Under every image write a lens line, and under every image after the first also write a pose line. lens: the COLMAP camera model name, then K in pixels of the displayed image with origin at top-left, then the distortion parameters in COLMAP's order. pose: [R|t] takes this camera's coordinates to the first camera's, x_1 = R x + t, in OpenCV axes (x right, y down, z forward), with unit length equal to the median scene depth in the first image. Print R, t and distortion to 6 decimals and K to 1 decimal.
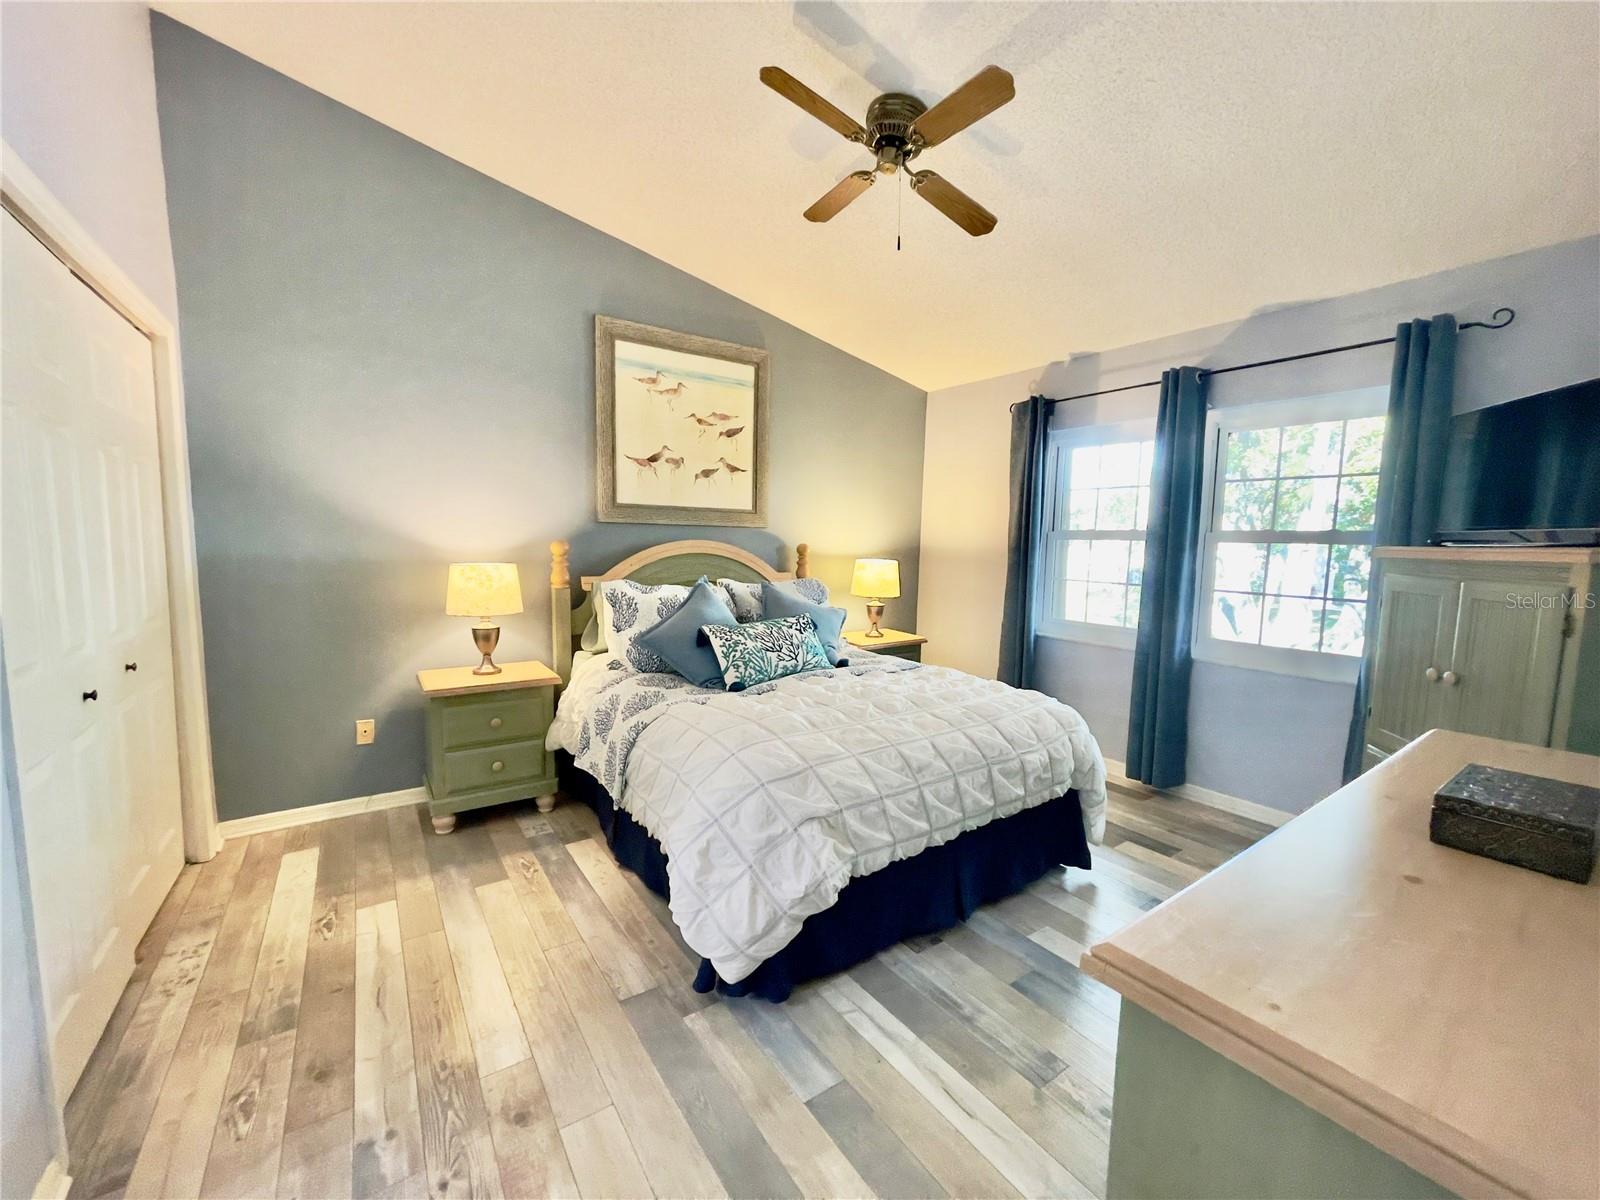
lens RADIAL K [[637.7, 0, 801.5], [0, 637.7, 603.4], [0, 0, 1]] dist [0.021476, -0.023528]
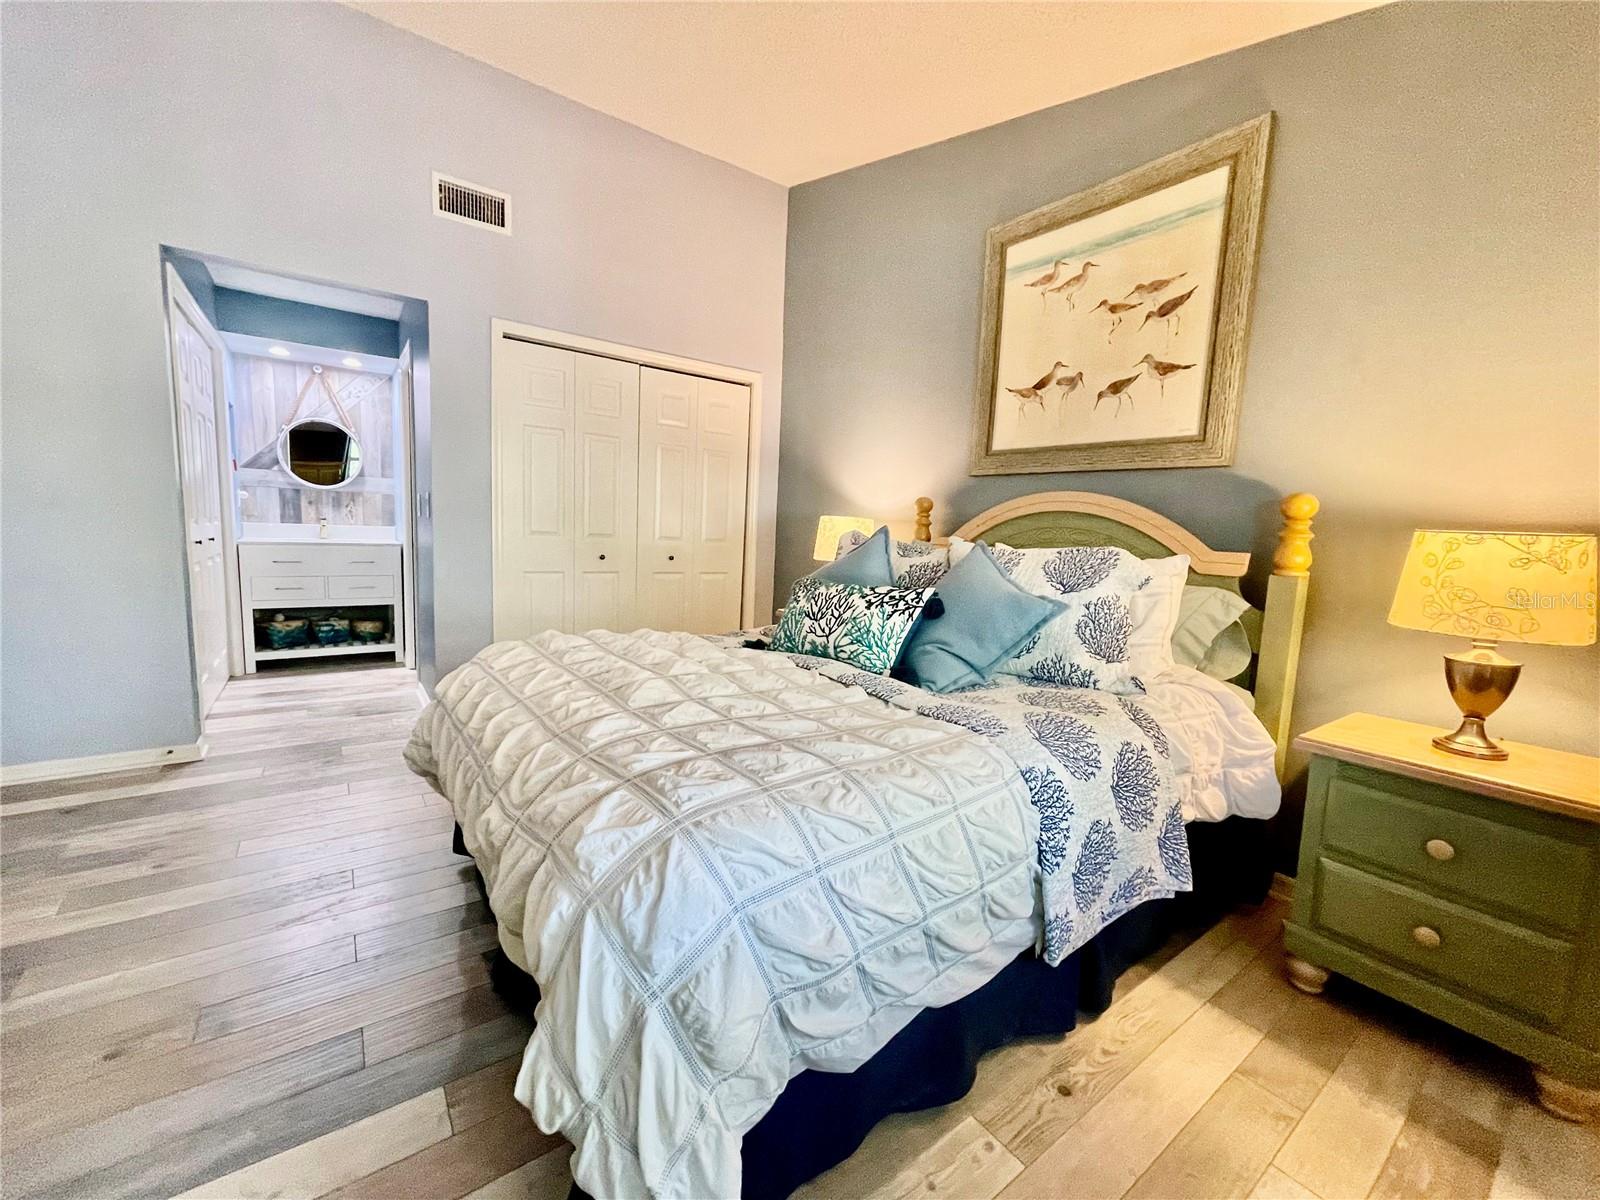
lens RADIAL K [[643.1, 0, 797.7], [0, 643.1, 600.7], [0, 0, 1]] dist [-0.001836, -0.000384]
pose [[0.021952, 0.100694, -0.994675, 0.590356], [-0.148445, 0.984215, 0.096359, -0.011662], [0.988677, 0.145539, 0.036553, 0.817773]]
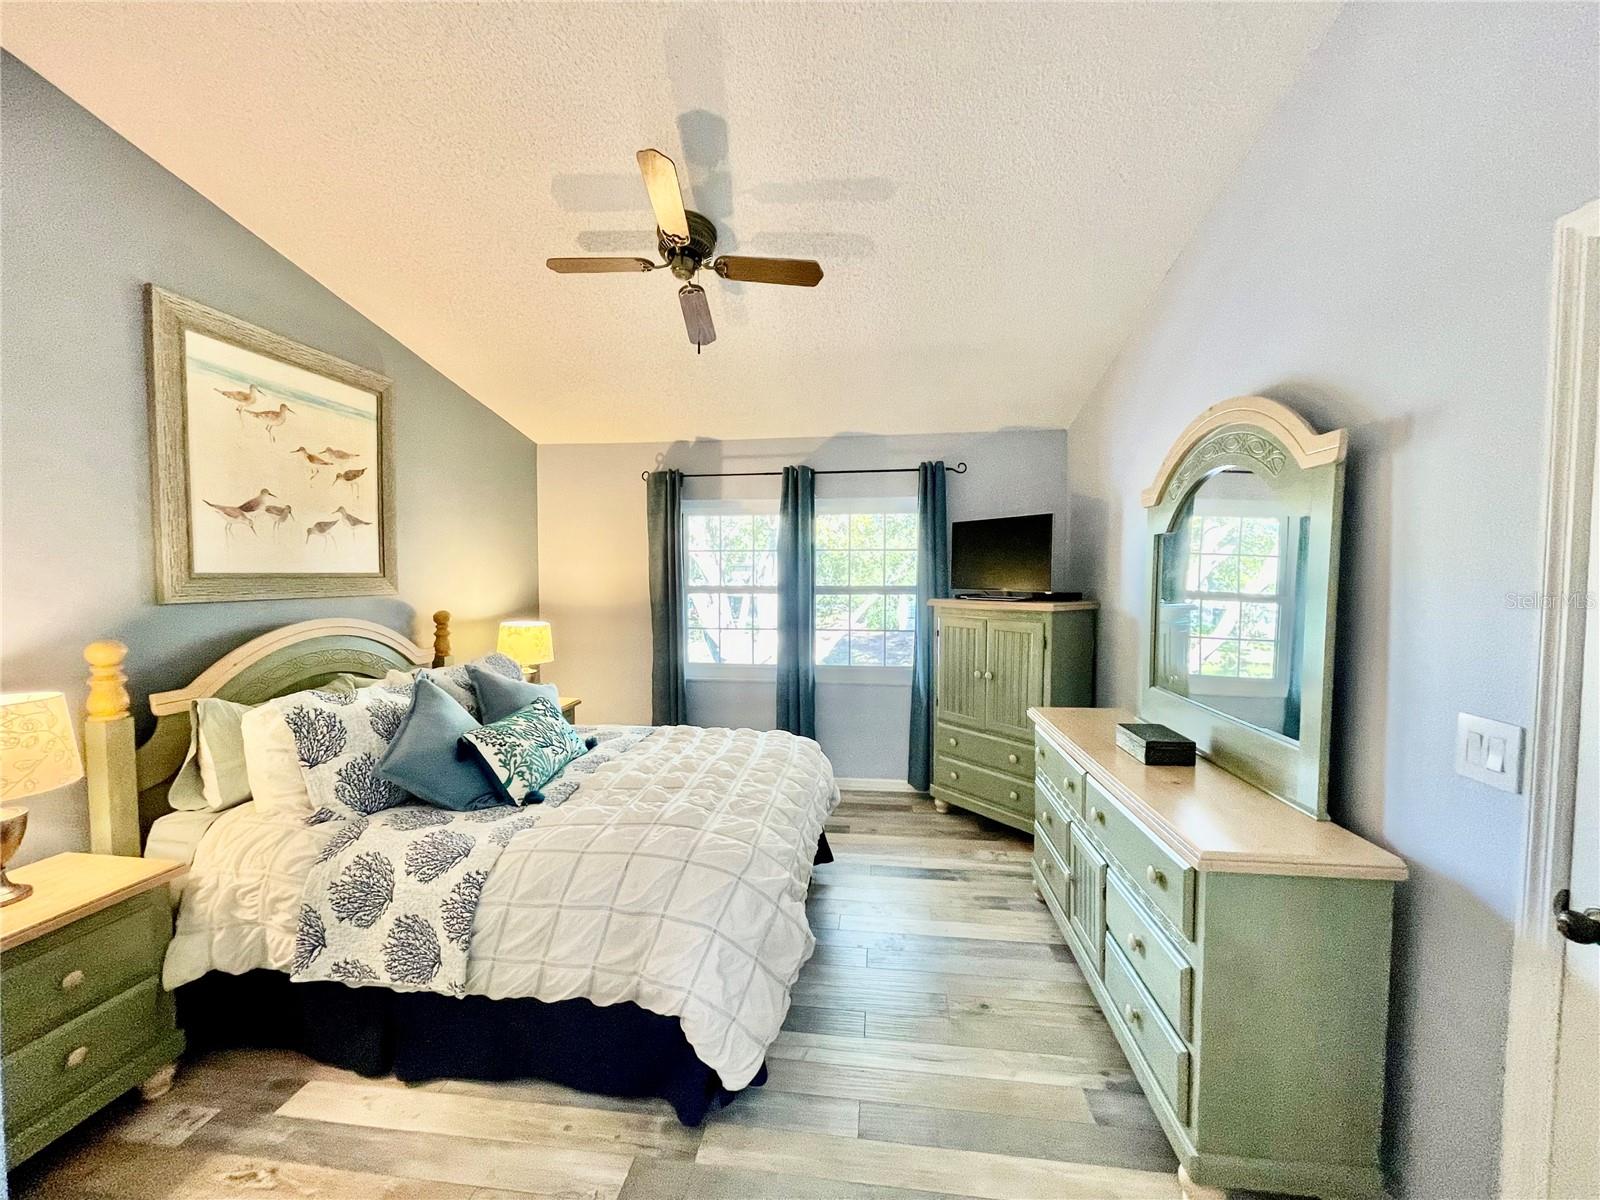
lens RADIAL K [[643.1, 0, 797.7], [0, 643.1, 600.7], [0, 0, 1]] dist [-0.001836, -0.000384]
pose [[0.670953, -0.052253, 0.739657, -0.393973], [0.088702, 0.996007, -0.010100, -0.073599], [-0.736175, 0.072386, 0.672909, 0.113236]]
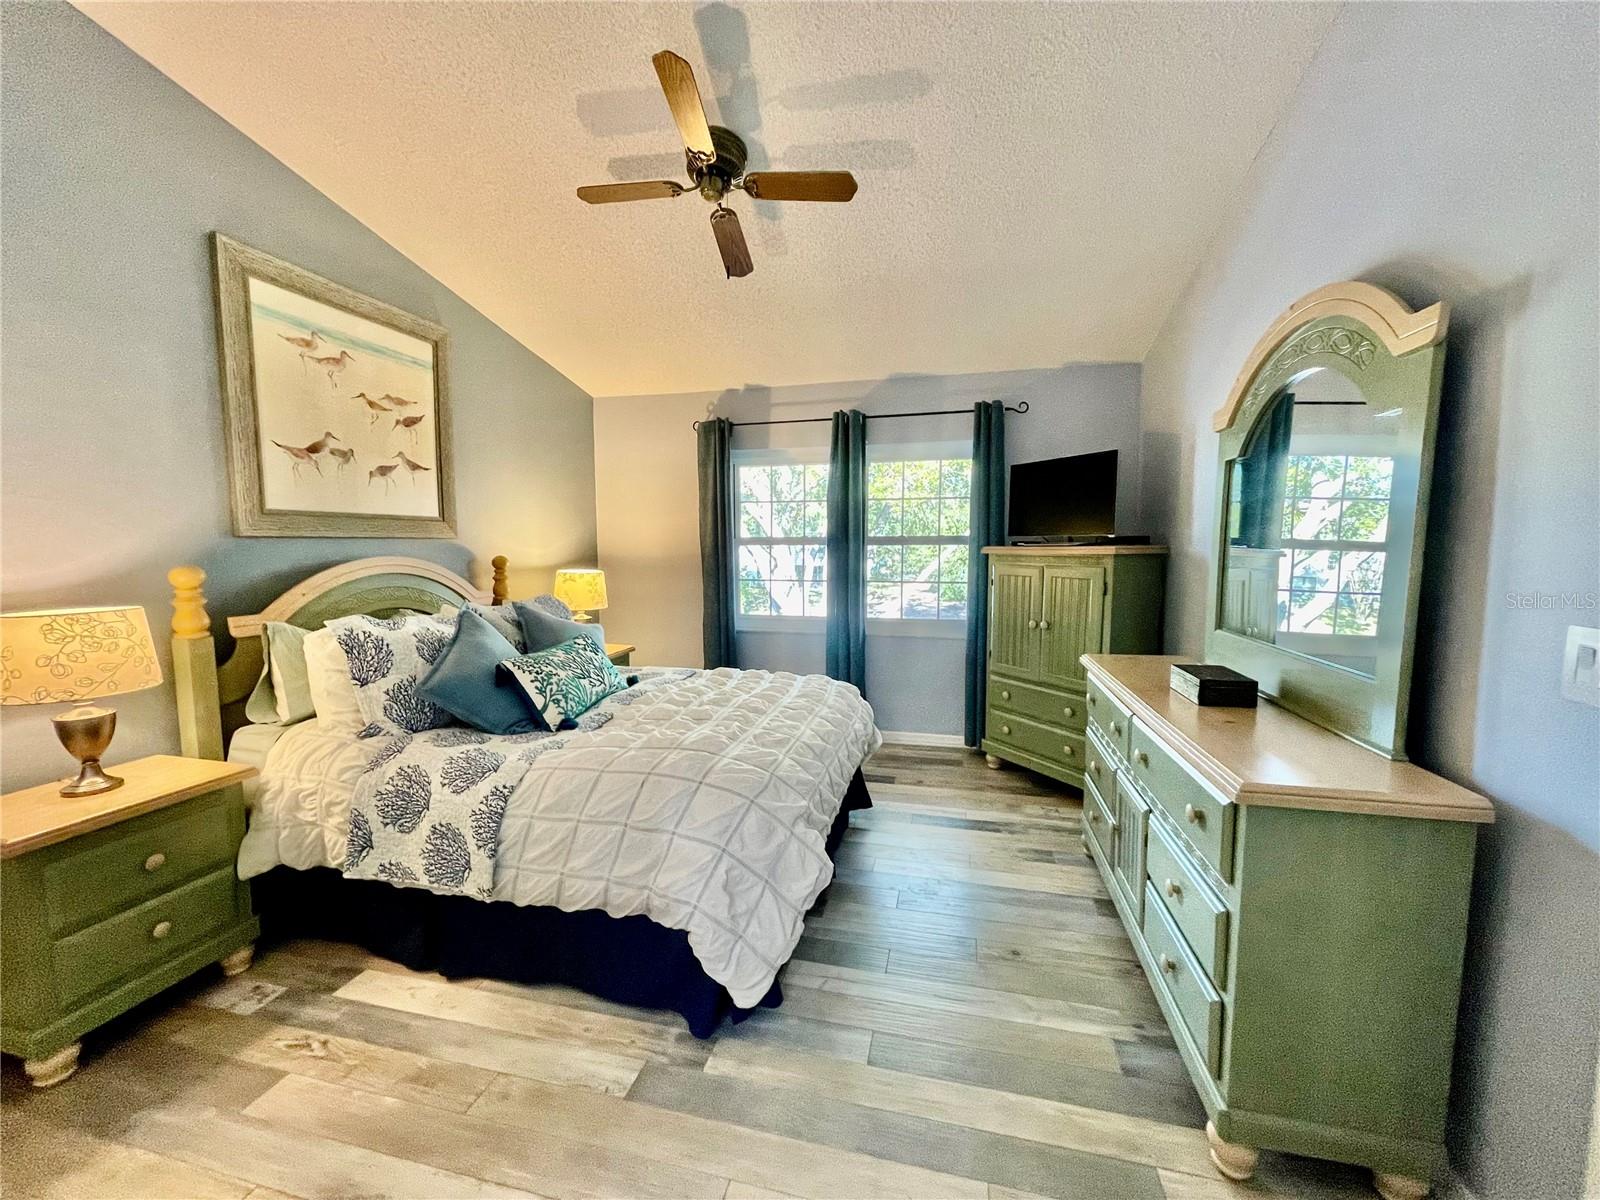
lens RADIAL K [[639.7, 0, 797.7], [0, 639.7, 601.4], [0, 0, 1]] dist [-0.003390, -0.000511]
pose [[0.751701, -0.080749, 0.654542, -0.344376], [0.083878, 0.996122, 0.026560, -0.027281], [-0.654148, 0.034937, 0.755559, 0.097032]]
